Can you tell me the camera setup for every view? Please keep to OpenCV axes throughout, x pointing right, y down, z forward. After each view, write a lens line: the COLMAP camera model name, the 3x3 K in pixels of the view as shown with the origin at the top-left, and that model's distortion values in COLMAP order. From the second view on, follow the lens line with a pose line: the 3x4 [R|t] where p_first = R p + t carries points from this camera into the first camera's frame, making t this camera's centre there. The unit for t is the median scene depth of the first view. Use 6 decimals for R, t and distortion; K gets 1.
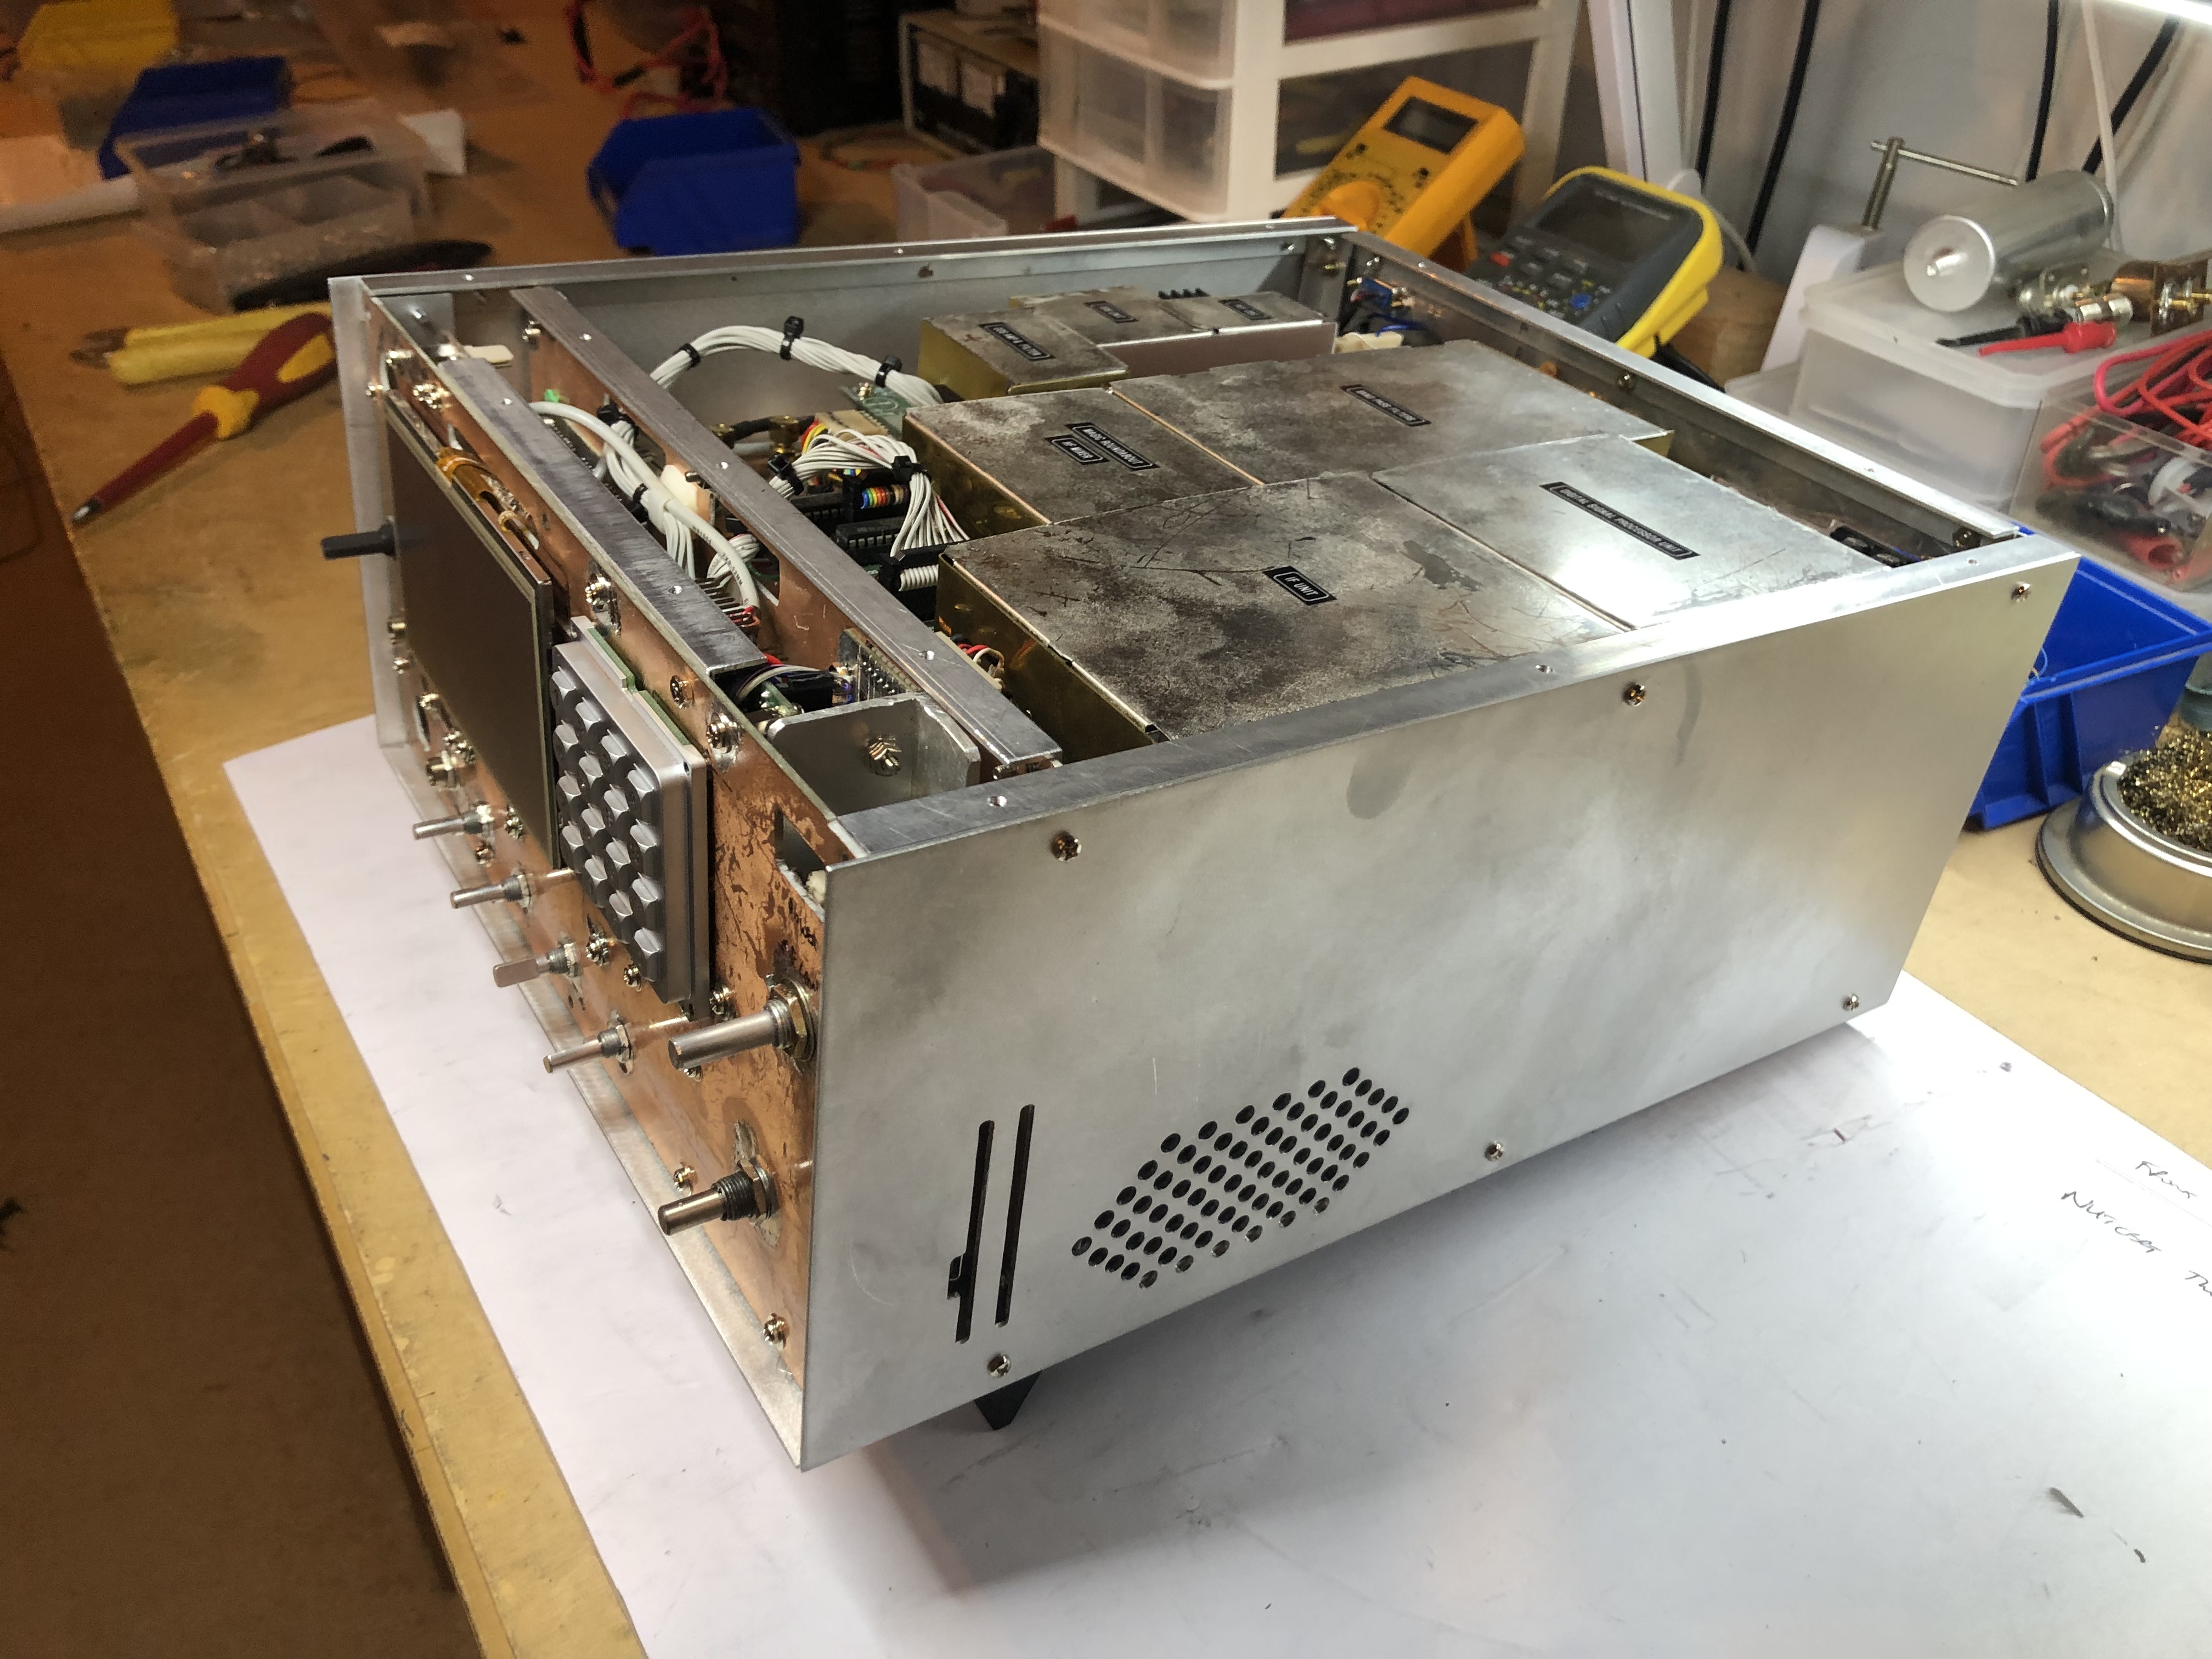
lens RADIAL K [[1823.6, 0, 1086.6], [0, 1823.6, 828.2], [0, 0, 1]] dist [-0.001623, 0.002159]
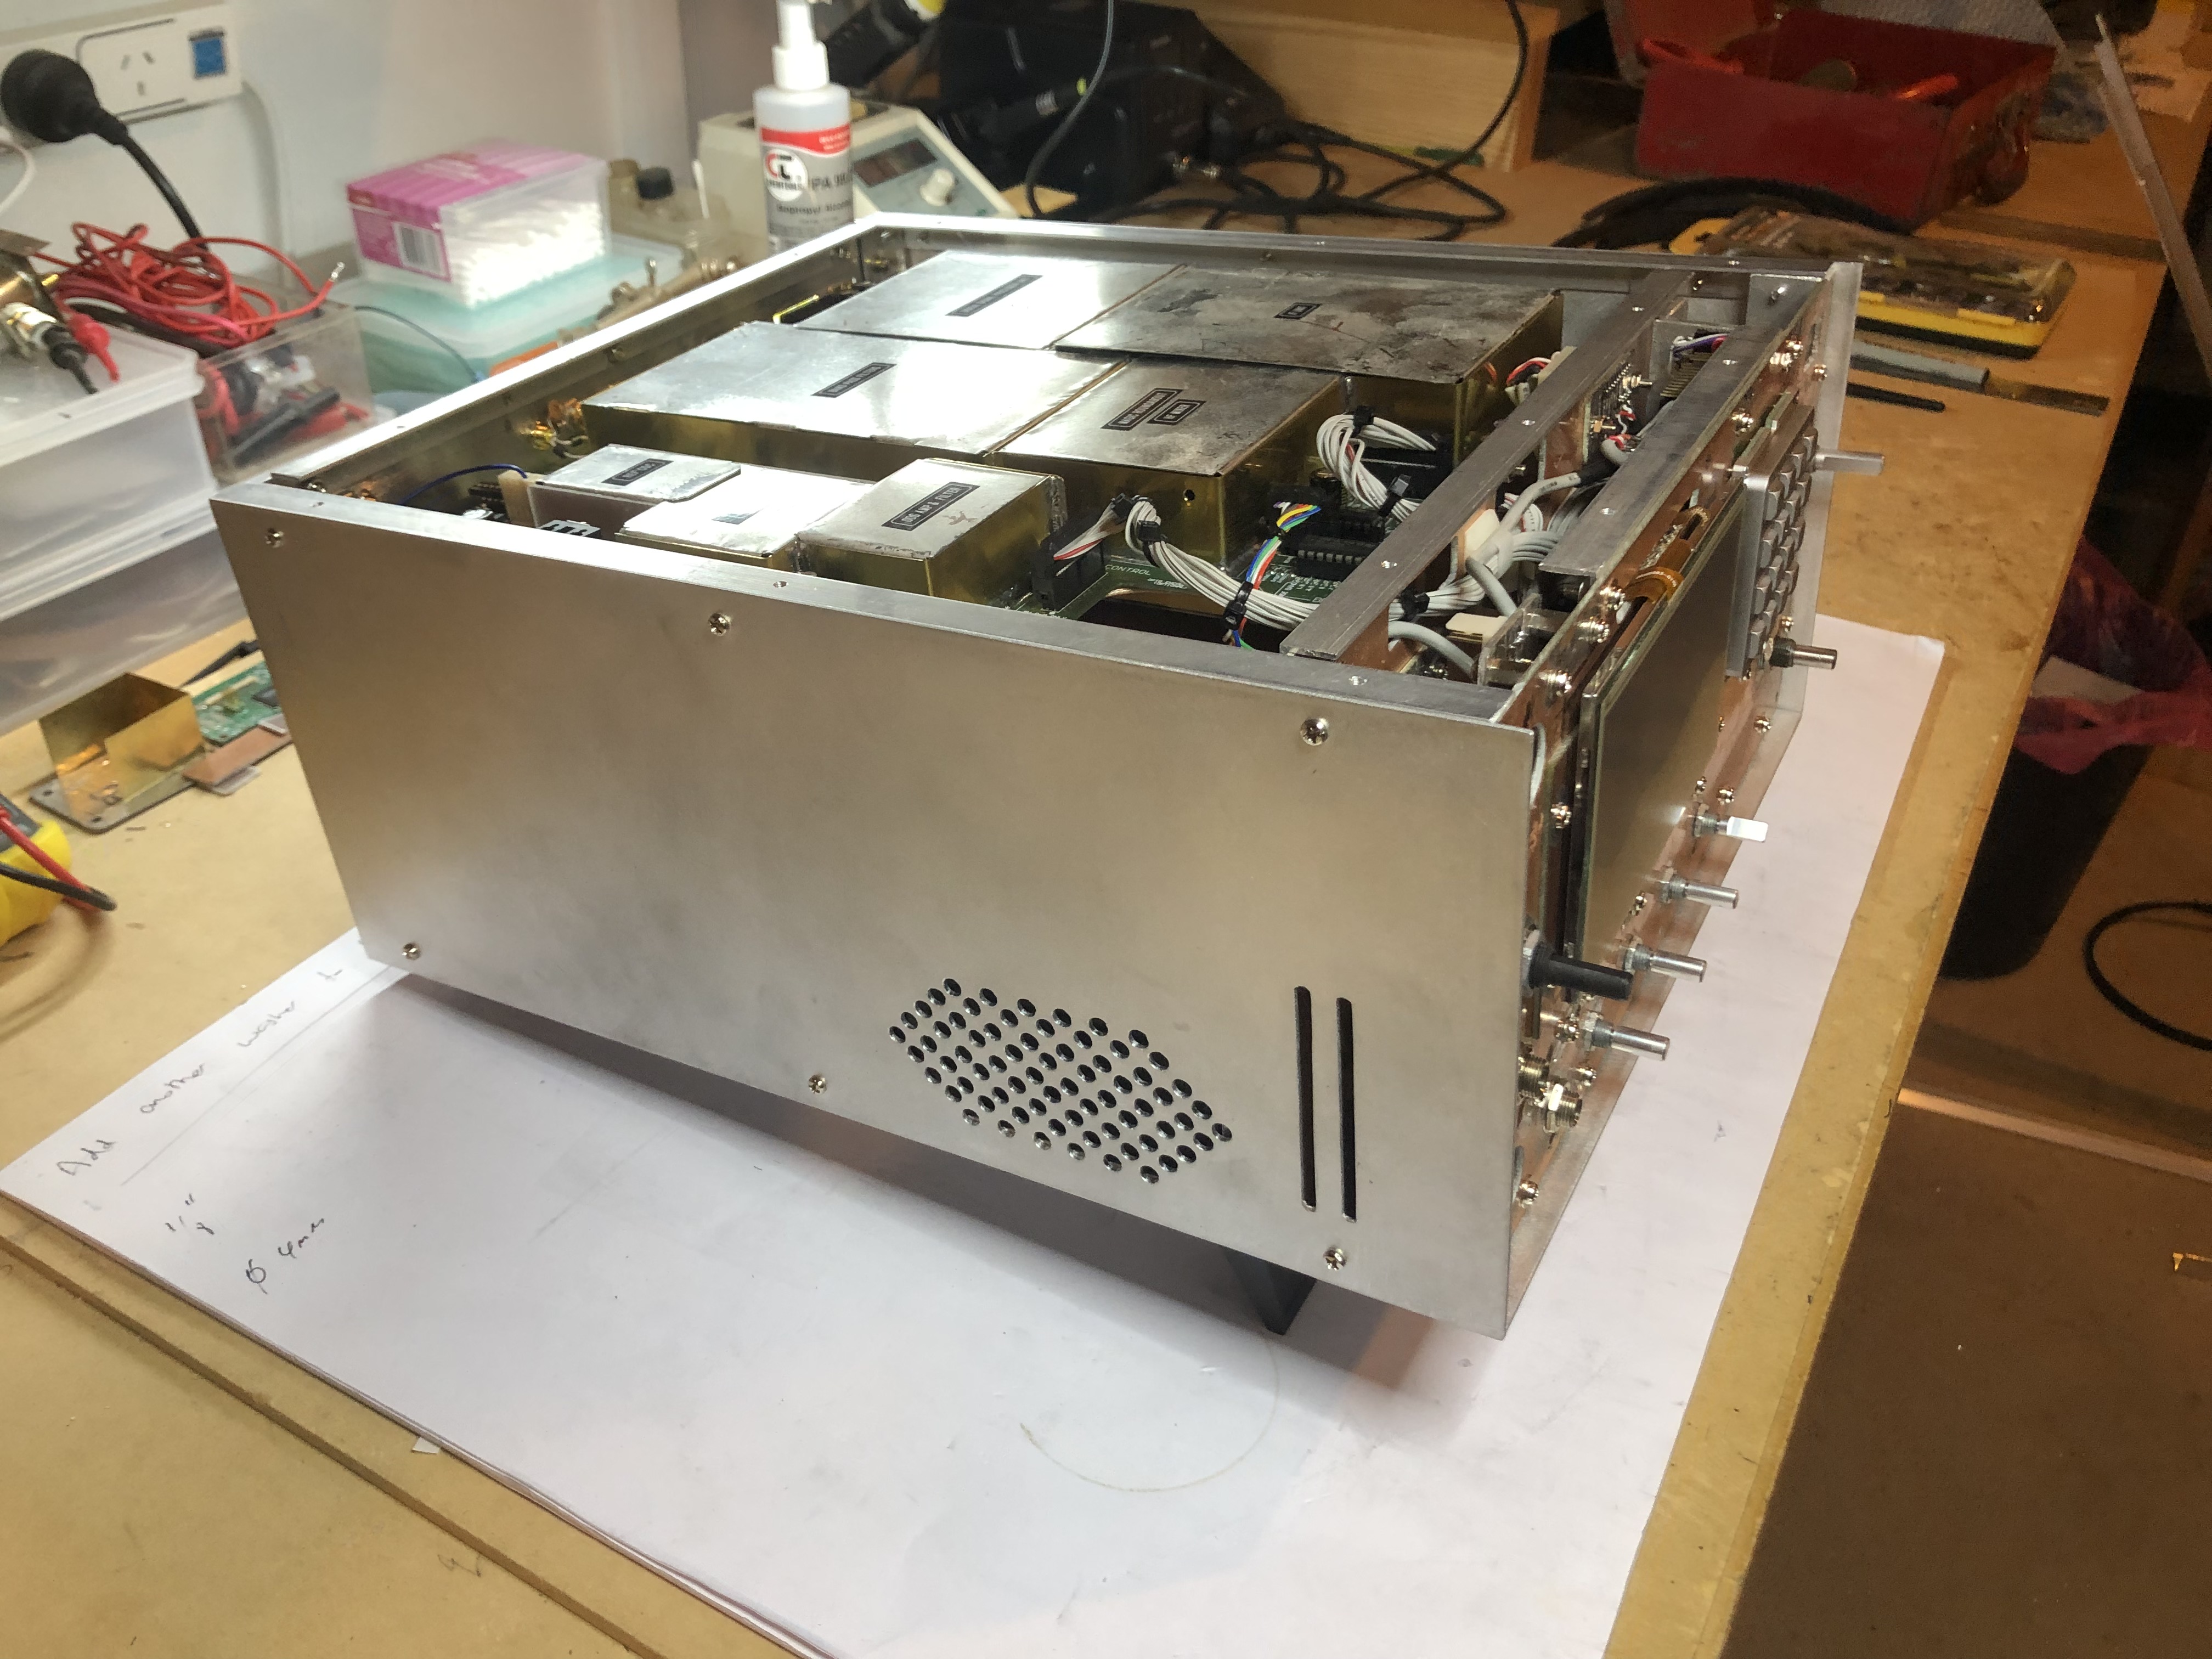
lens RADIAL K [[1823.6, 0, 1086.6], [0, 1823.6, 828.2], [0, 0, 1]] dist [-0.001623, 0.002159]
pose [[-0.466260, -0.524794, 0.712175, -0.482379], [0.511444, 0.496956, 0.701043, -0.480619], [-0.721822, 0.691105, 0.036692, 0.659189]]
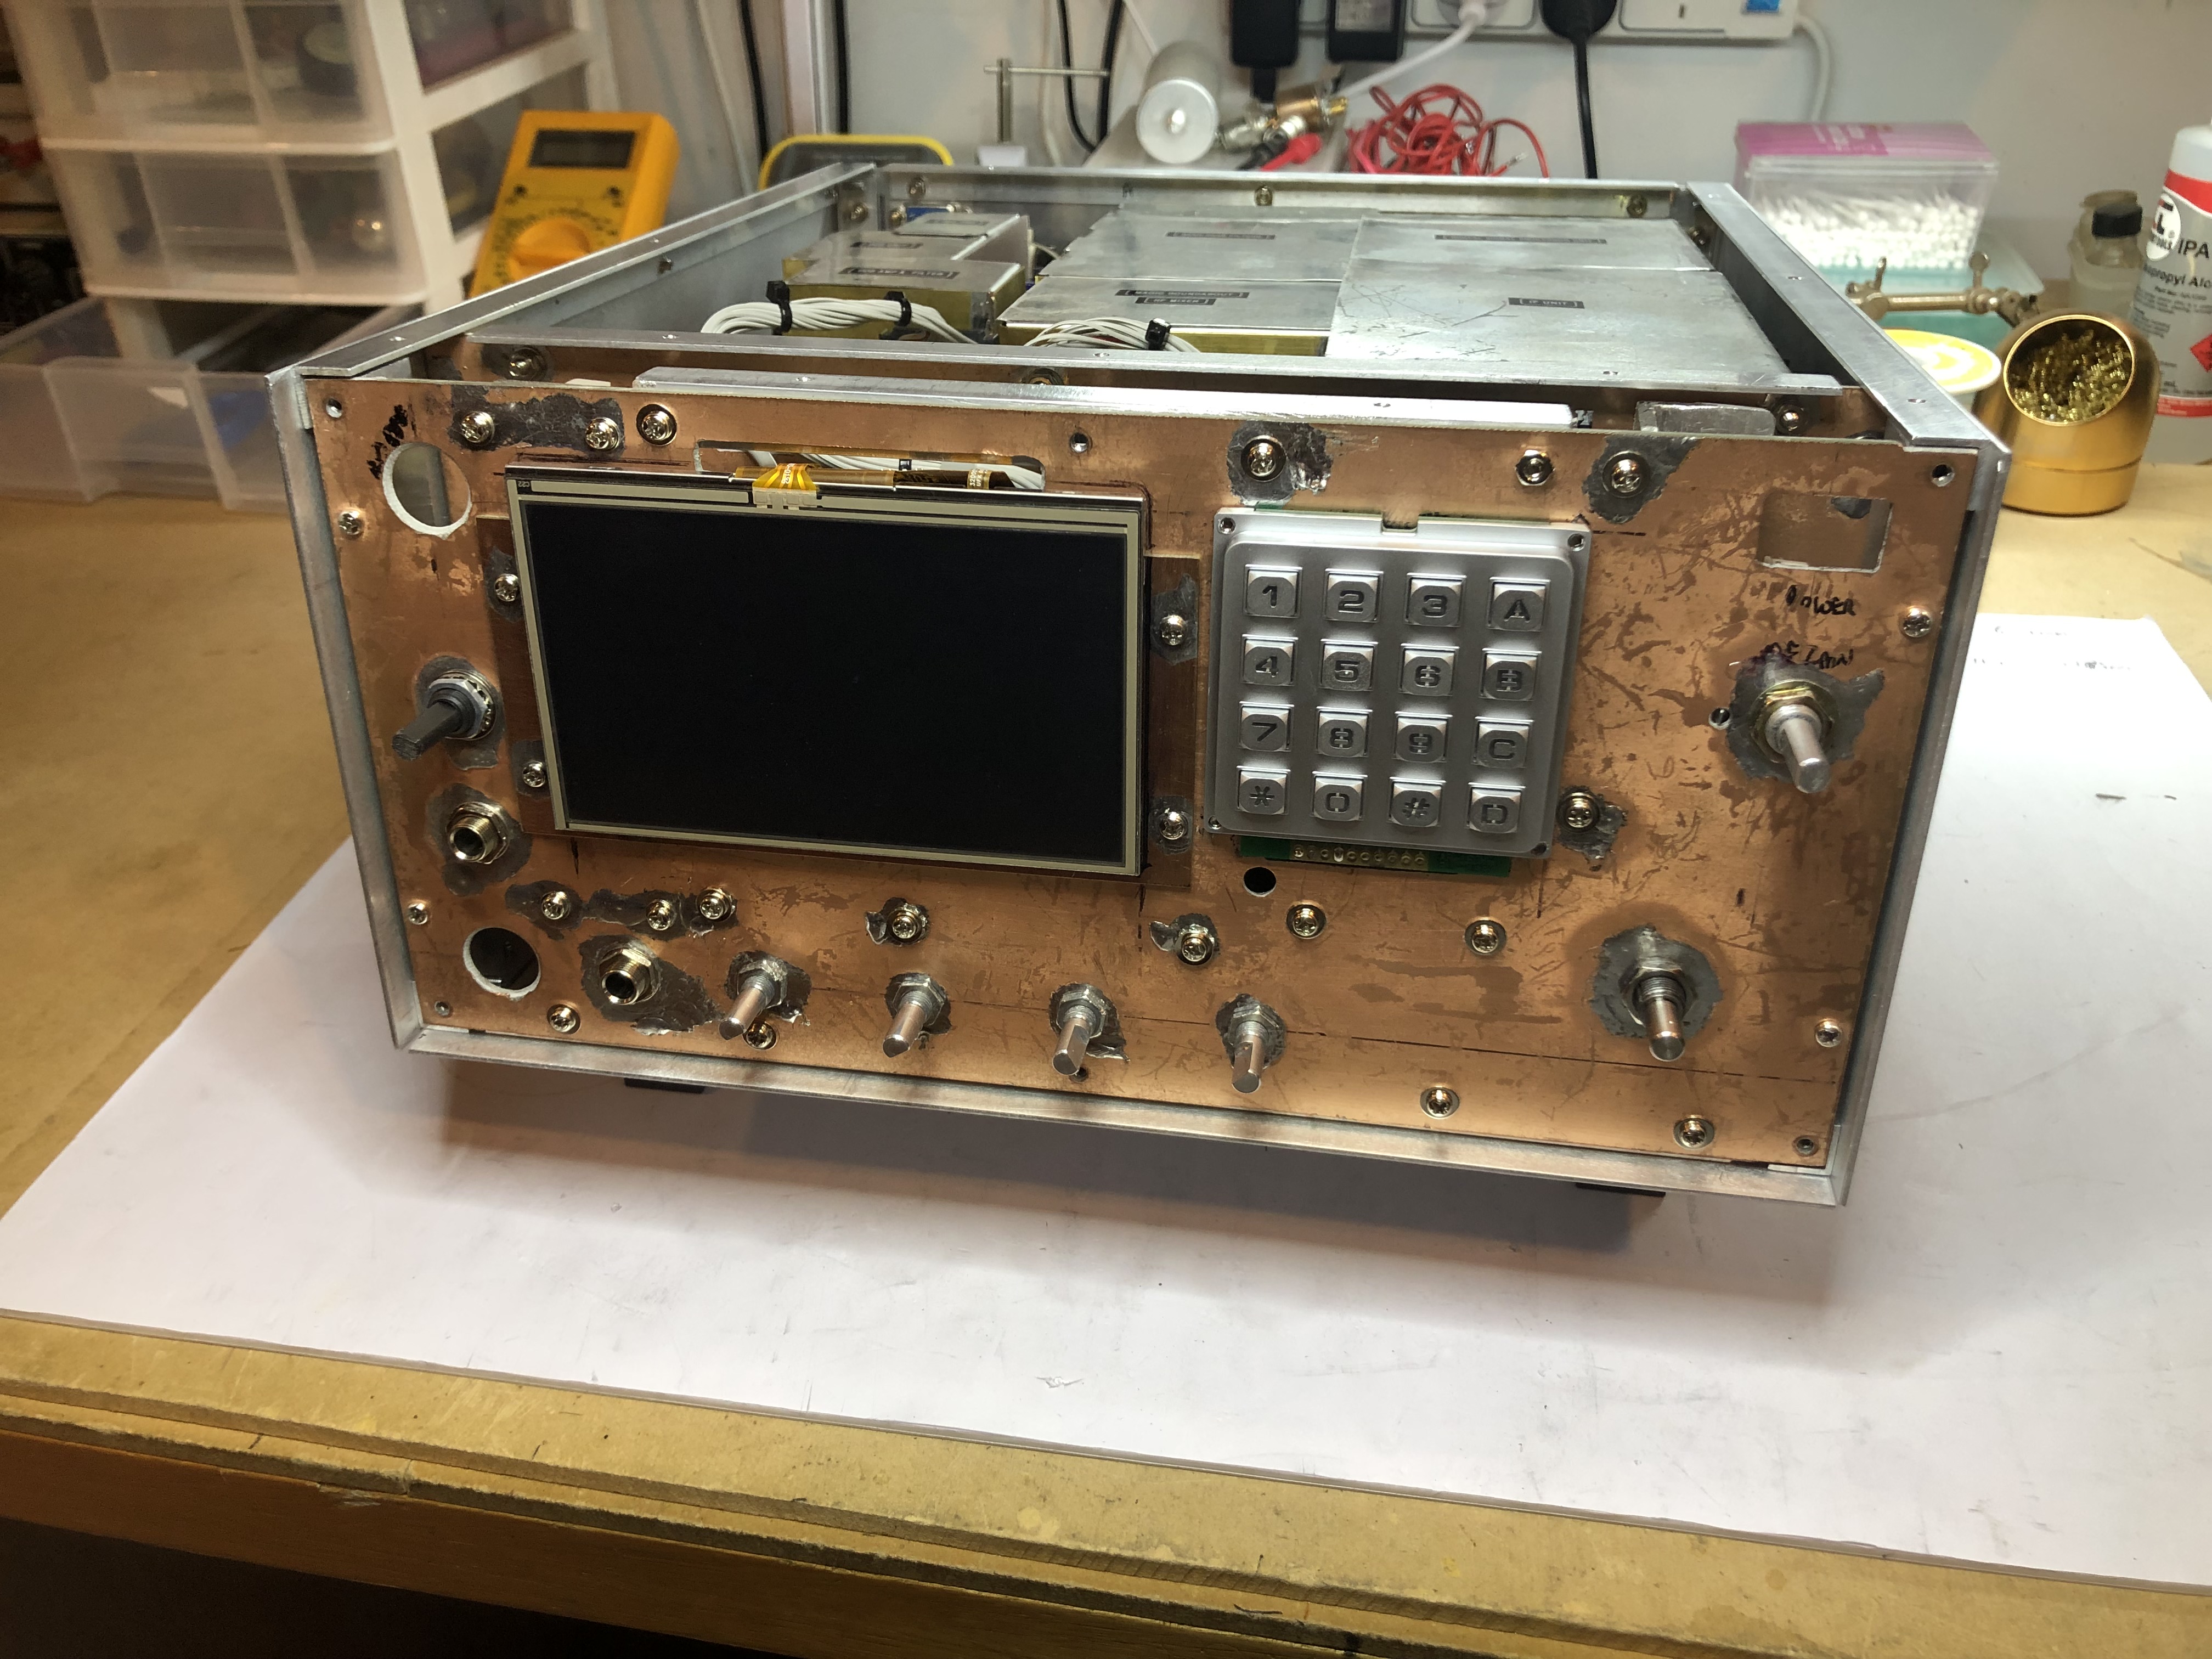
lens RADIAL K [[1823.6, 0, 1086.6], [0, 1823.6, 828.2], [0, 0, 1]] dist [-0.001623, 0.002159]
pose [[0.680217, -0.417042, 0.602811, -0.413017], [0.461936, 0.882414, 0.089228, -0.039986], [-0.569140, 0.217766, 0.792879, 0.195081]]
